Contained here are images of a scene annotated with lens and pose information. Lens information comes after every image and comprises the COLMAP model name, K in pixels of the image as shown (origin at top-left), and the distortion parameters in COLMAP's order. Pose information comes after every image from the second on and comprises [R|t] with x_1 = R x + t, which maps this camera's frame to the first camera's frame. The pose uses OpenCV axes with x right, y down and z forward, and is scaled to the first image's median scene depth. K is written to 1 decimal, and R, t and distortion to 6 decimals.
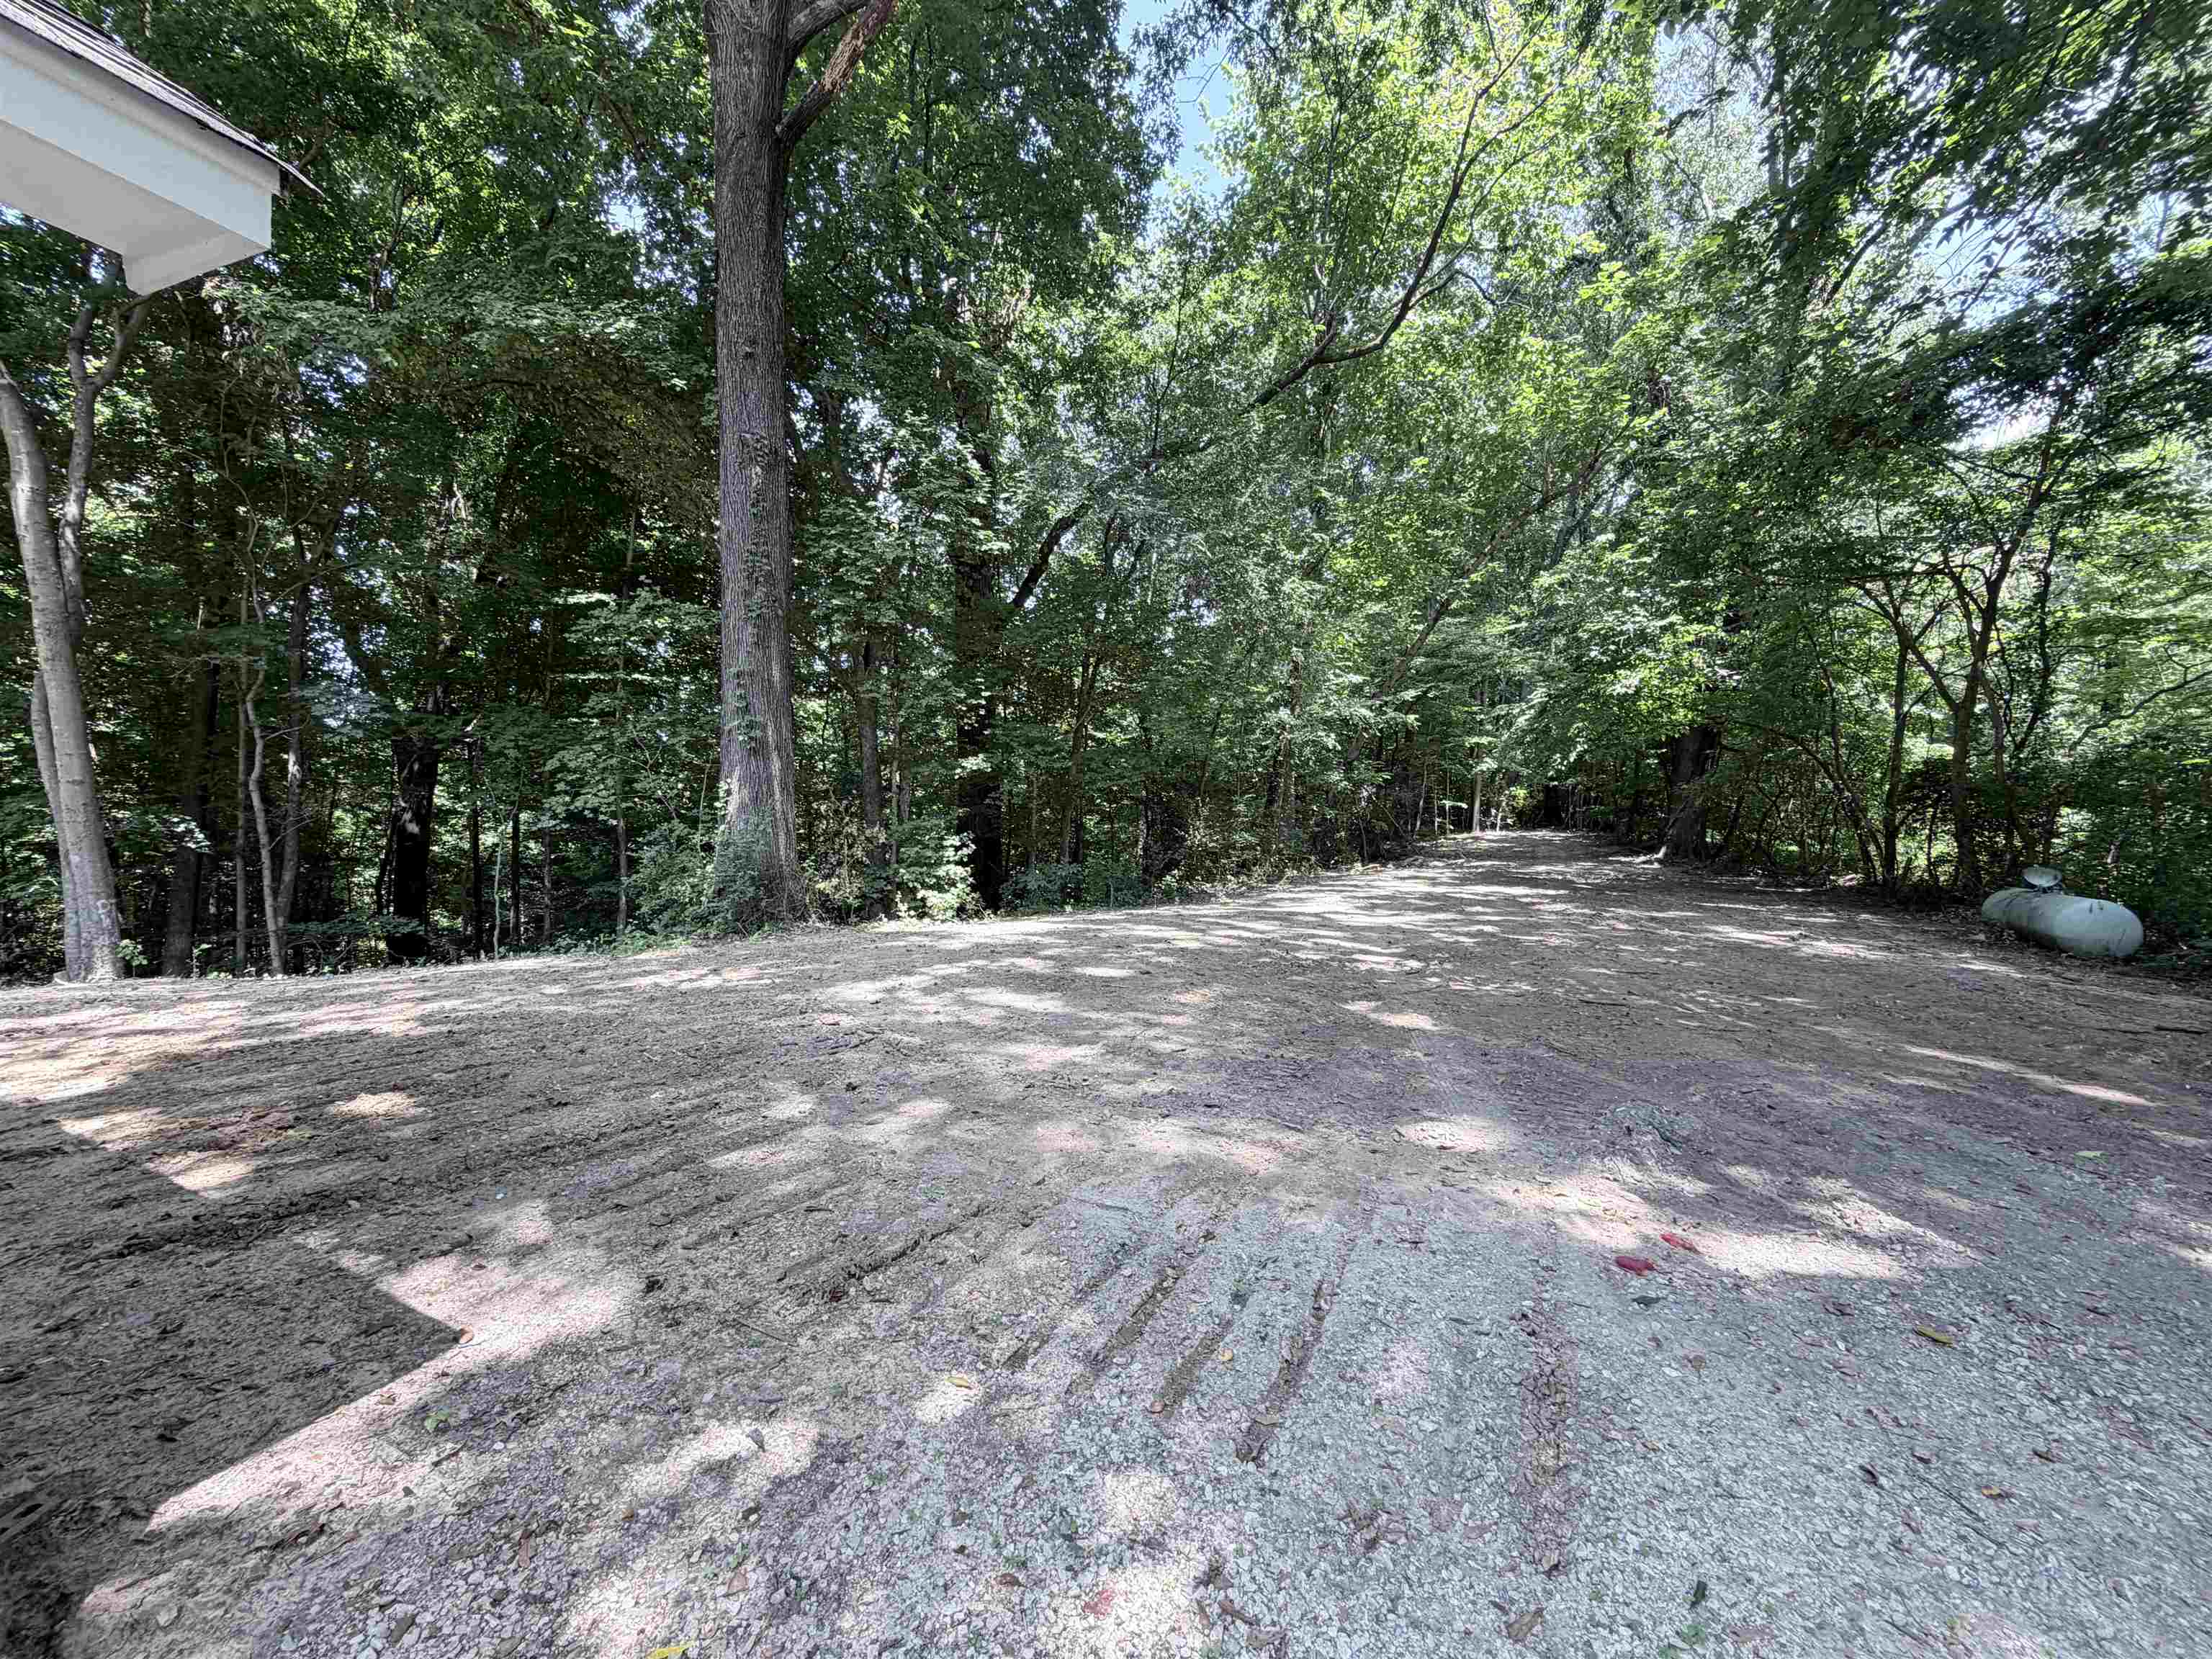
lens RADIAL K [[870.9, 0, 1106.0], [0, 870.9, 829.5], [0, 0, 1]] dist [0.001185, -0.000008]
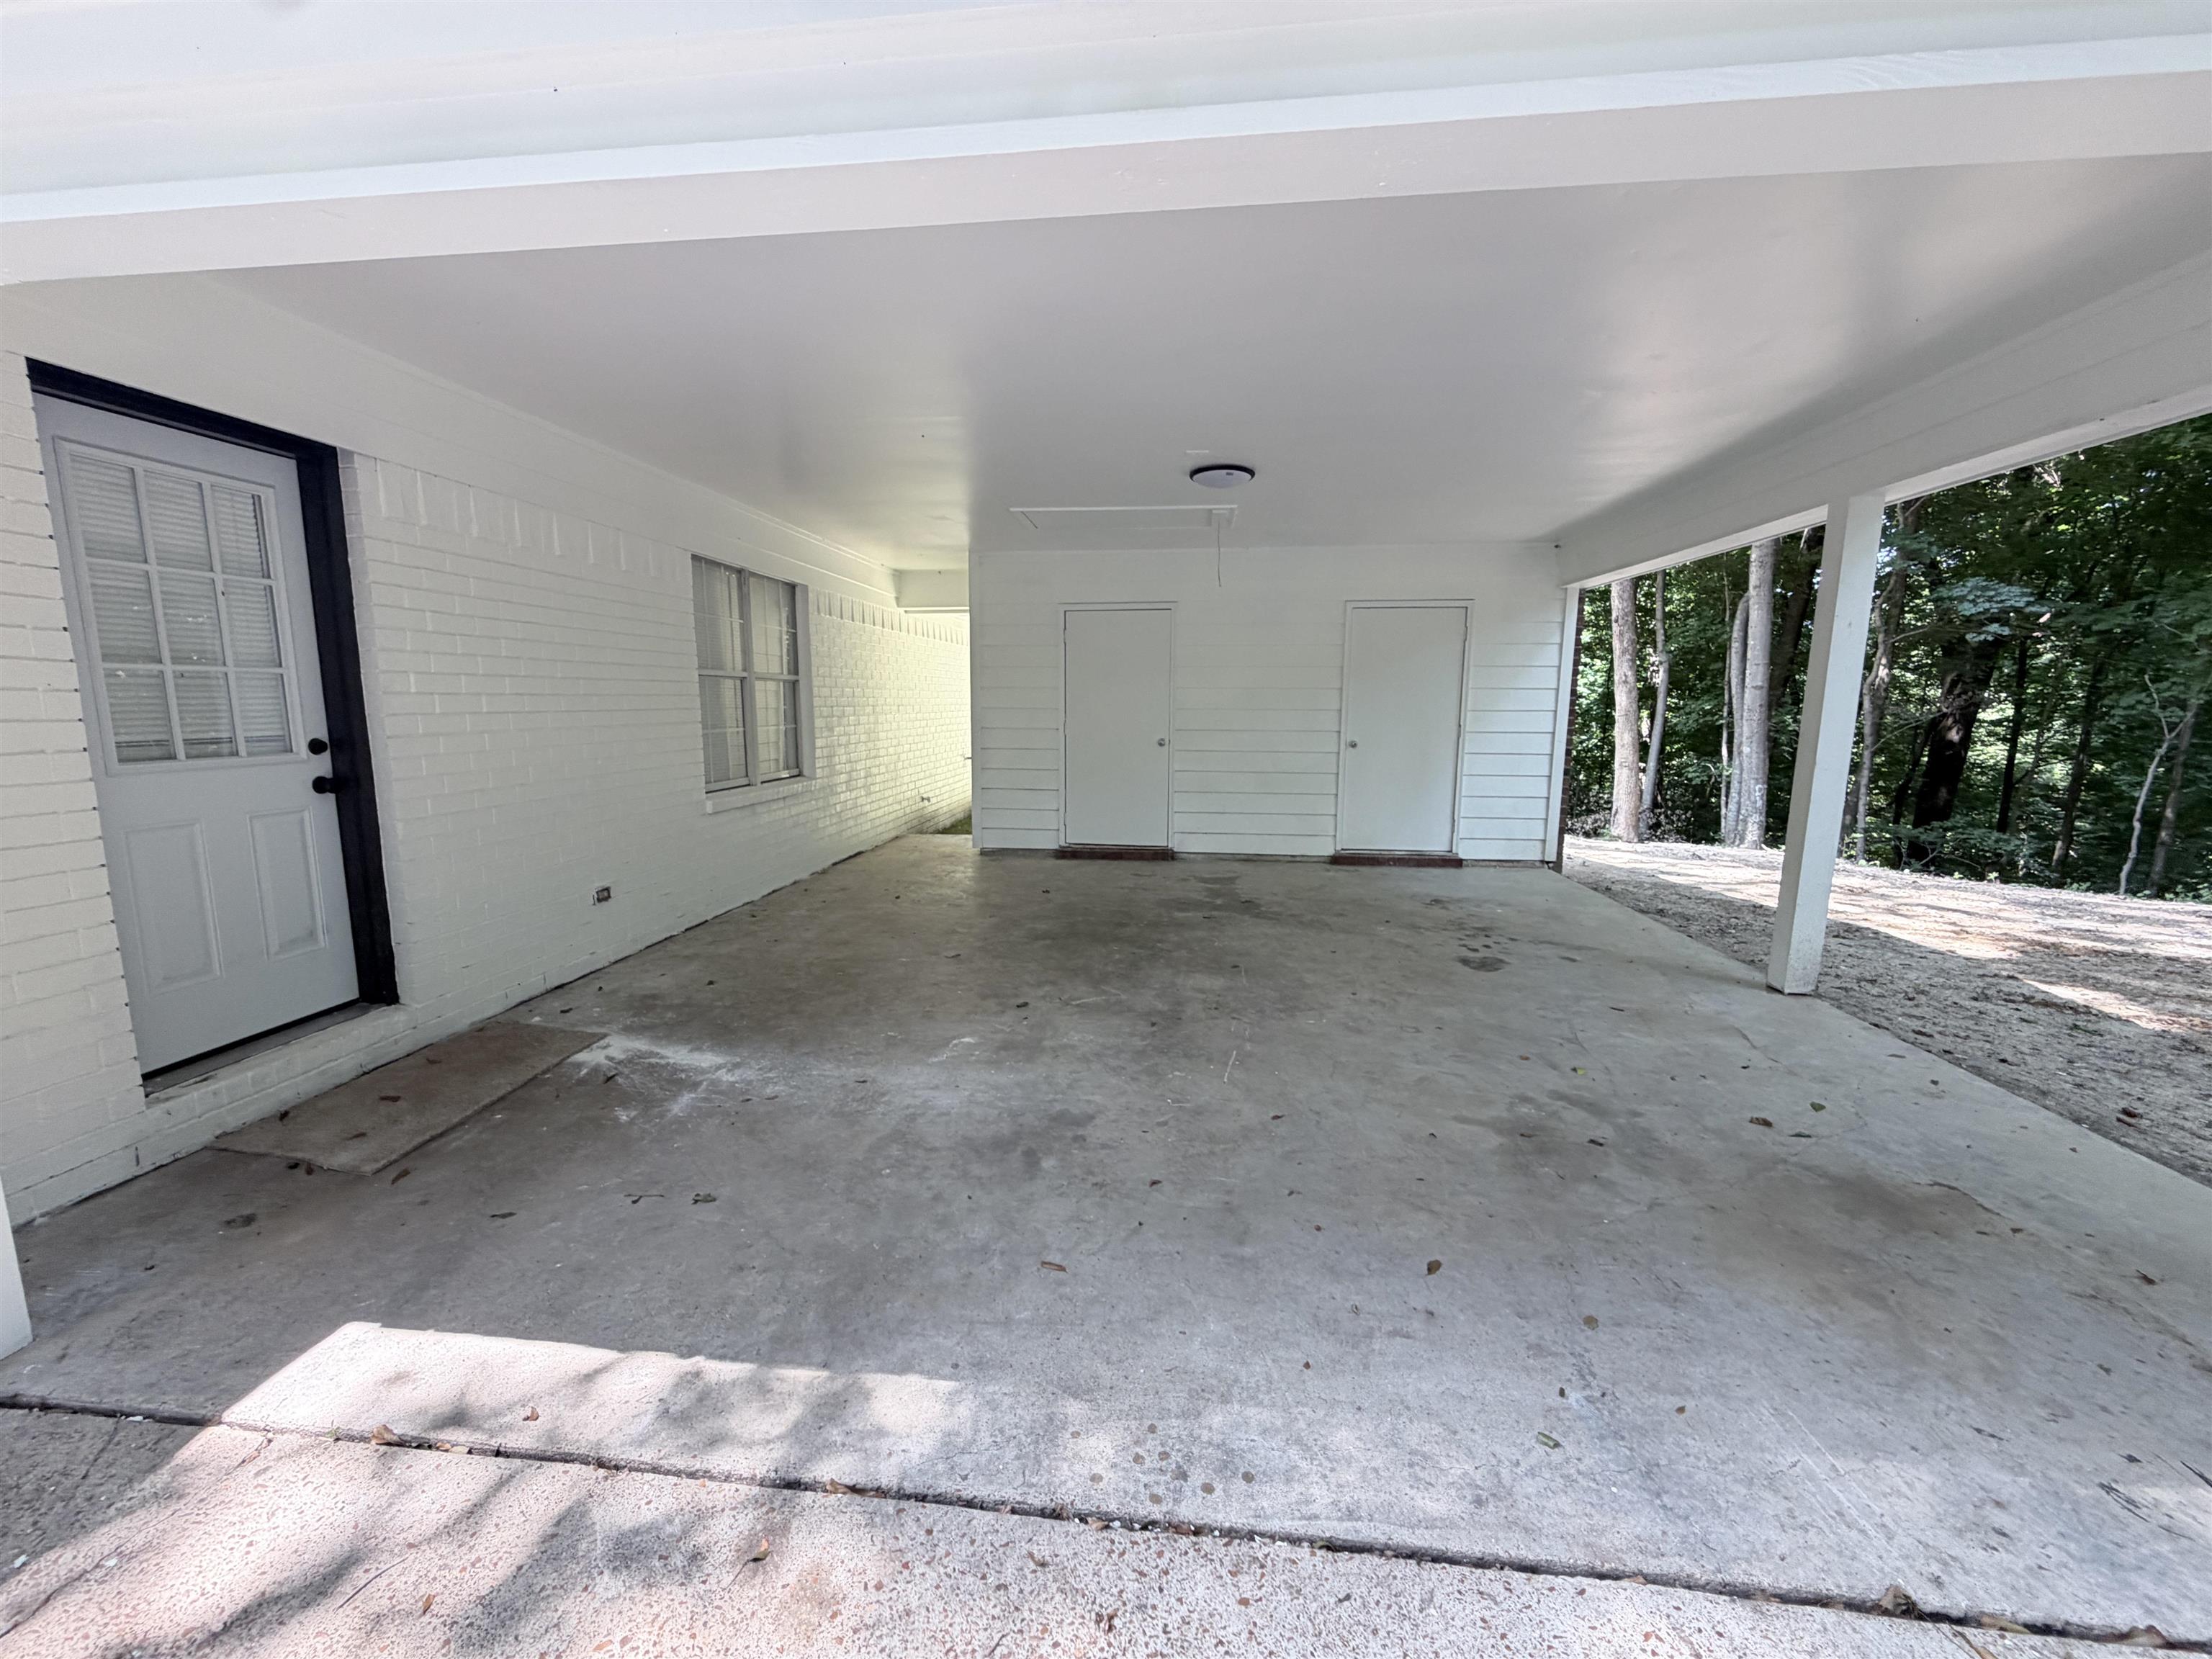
lens RADIAL K [[870.9, 0, 1106.0], [0, 870.9, 829.5], [0, 0, 1]] dist [0.001185, -0.000008]
pose [[0.195441, 0.142951, -0.970241, -0.111534], [-0.039239, 0.989667, 0.137909, 0.009061], [0.979930, 0.011118, 0.199031, -0.130264]]
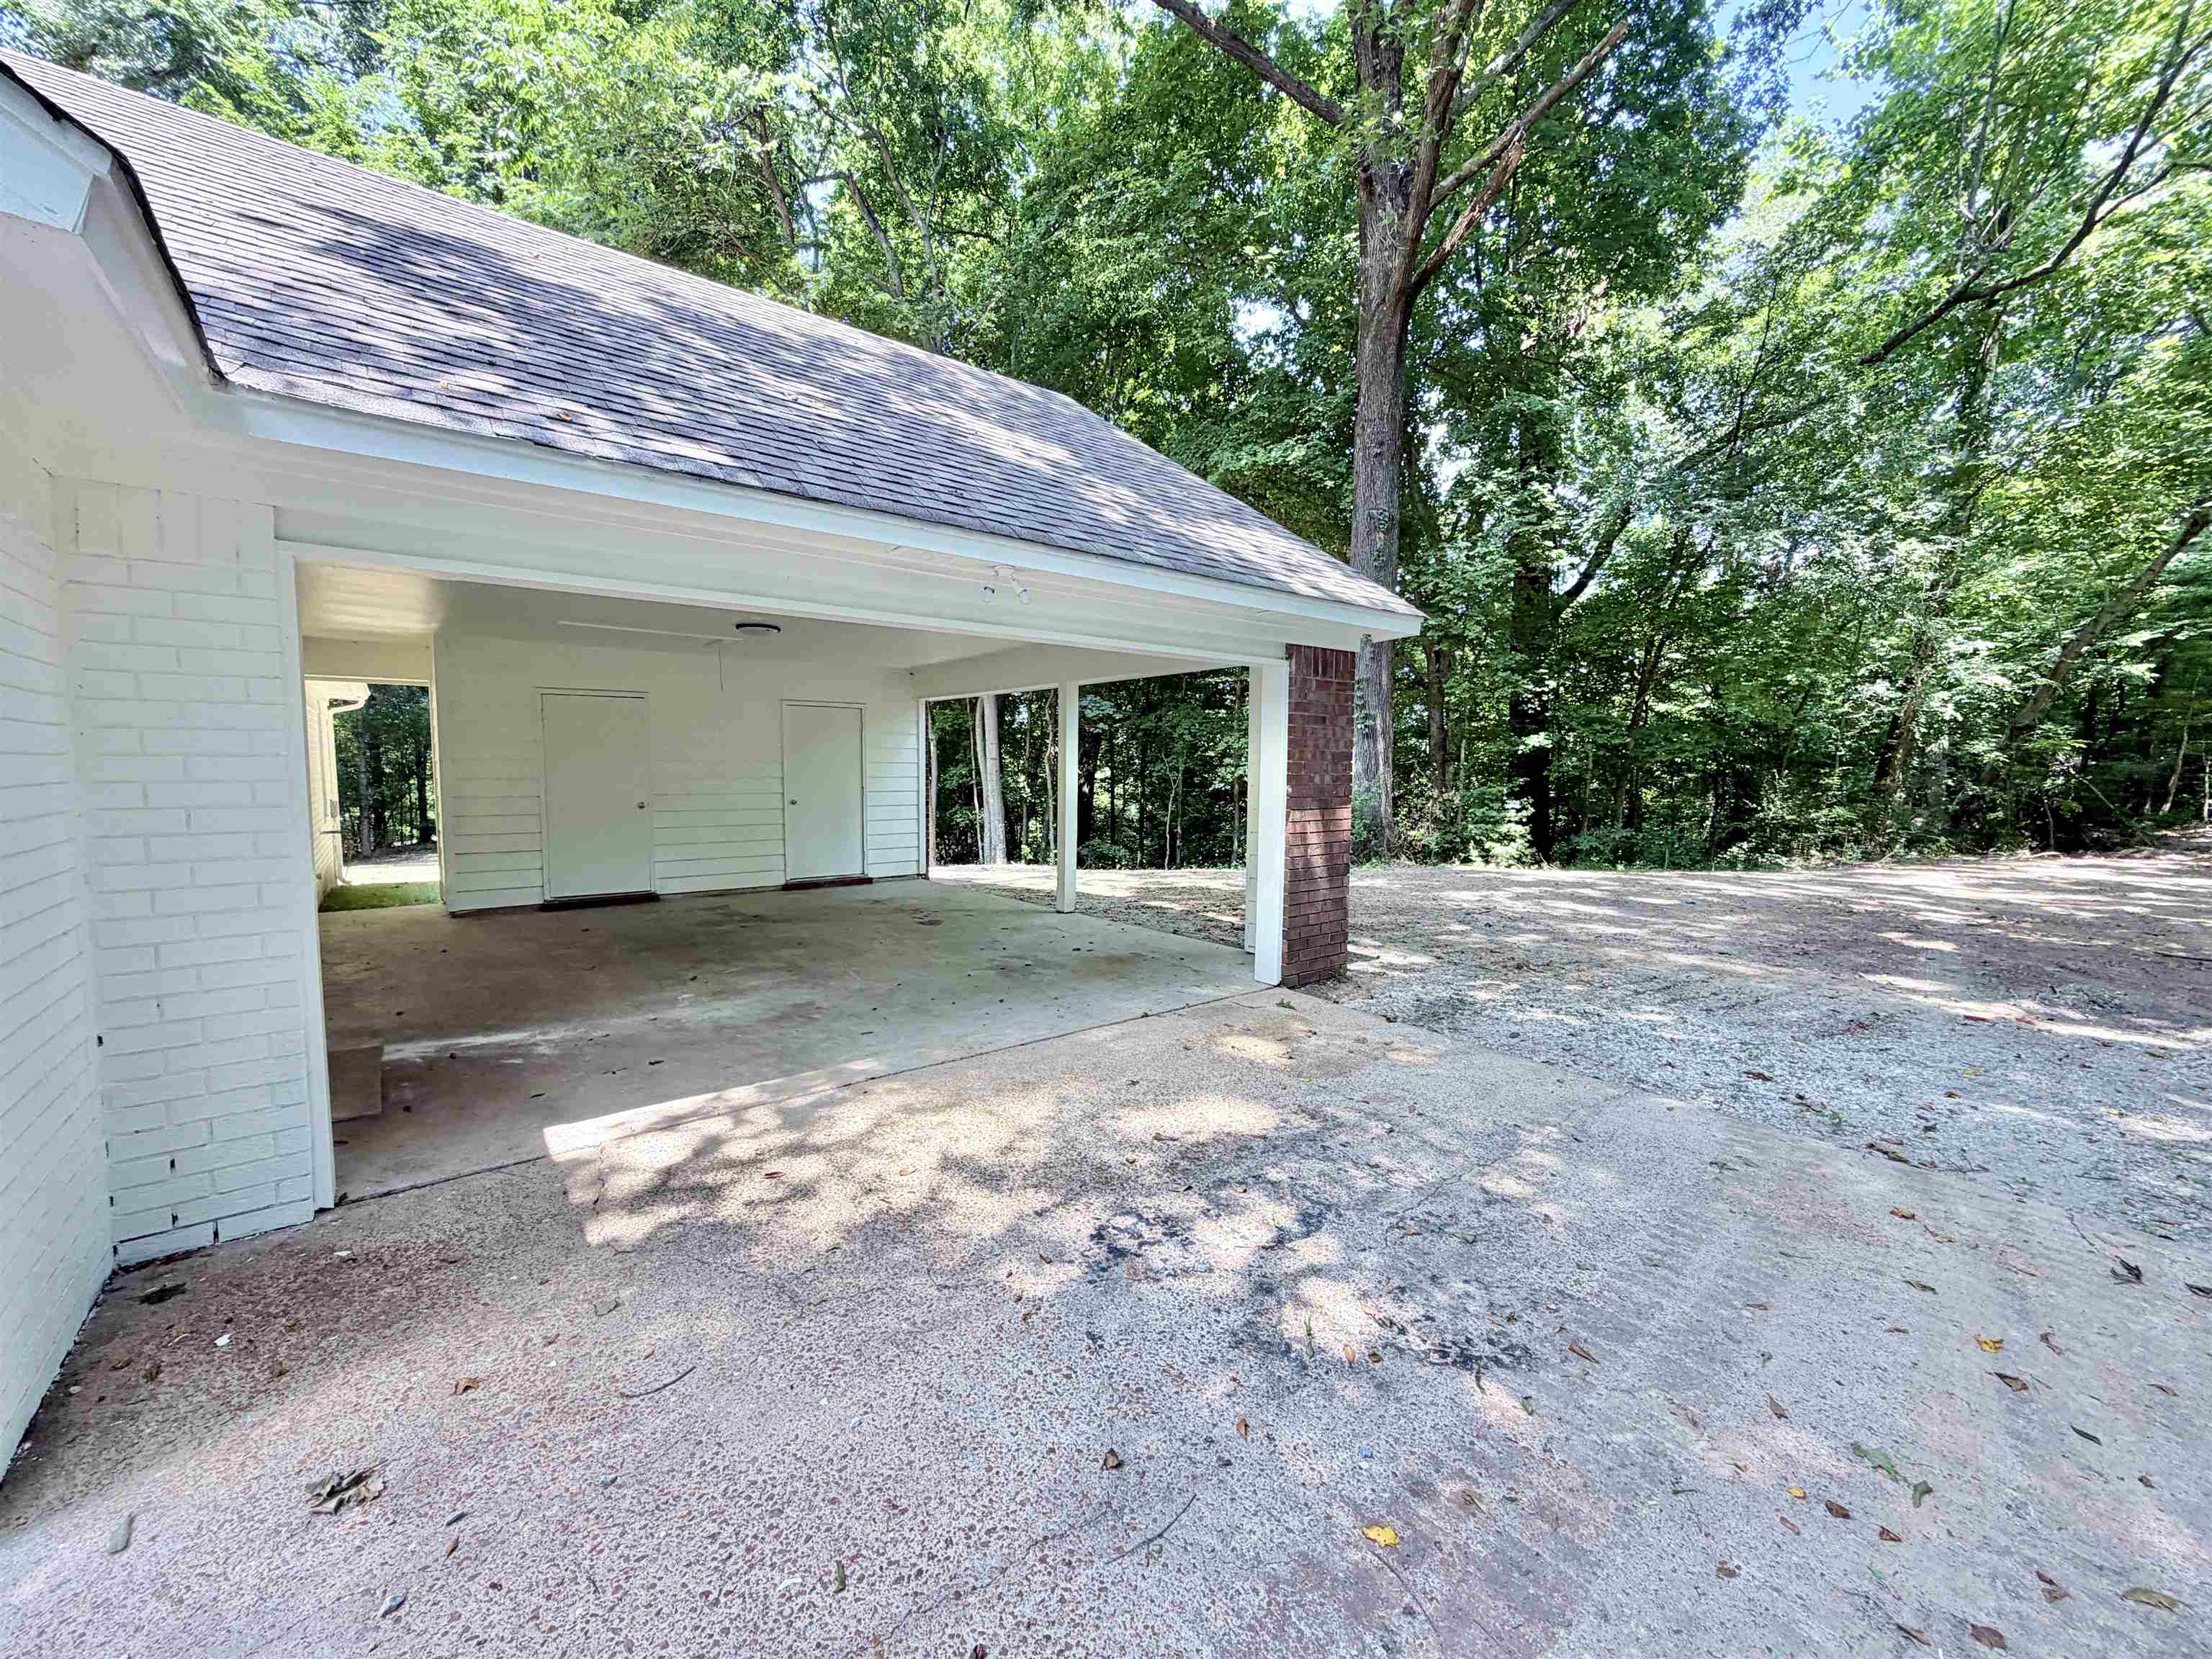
lens RADIAL K [[870.9, 0, 1106.0], [0, 870.9, 829.5], [0, 0, 1]] dist [0.001185, -0.000008]
pose [[0.840048, 0.041435, -0.540927, 0.006351], [-0.023304, 0.998915, 0.040327, 0.012286], [0.542011, -0.021271, 0.840102, -0.340437]]
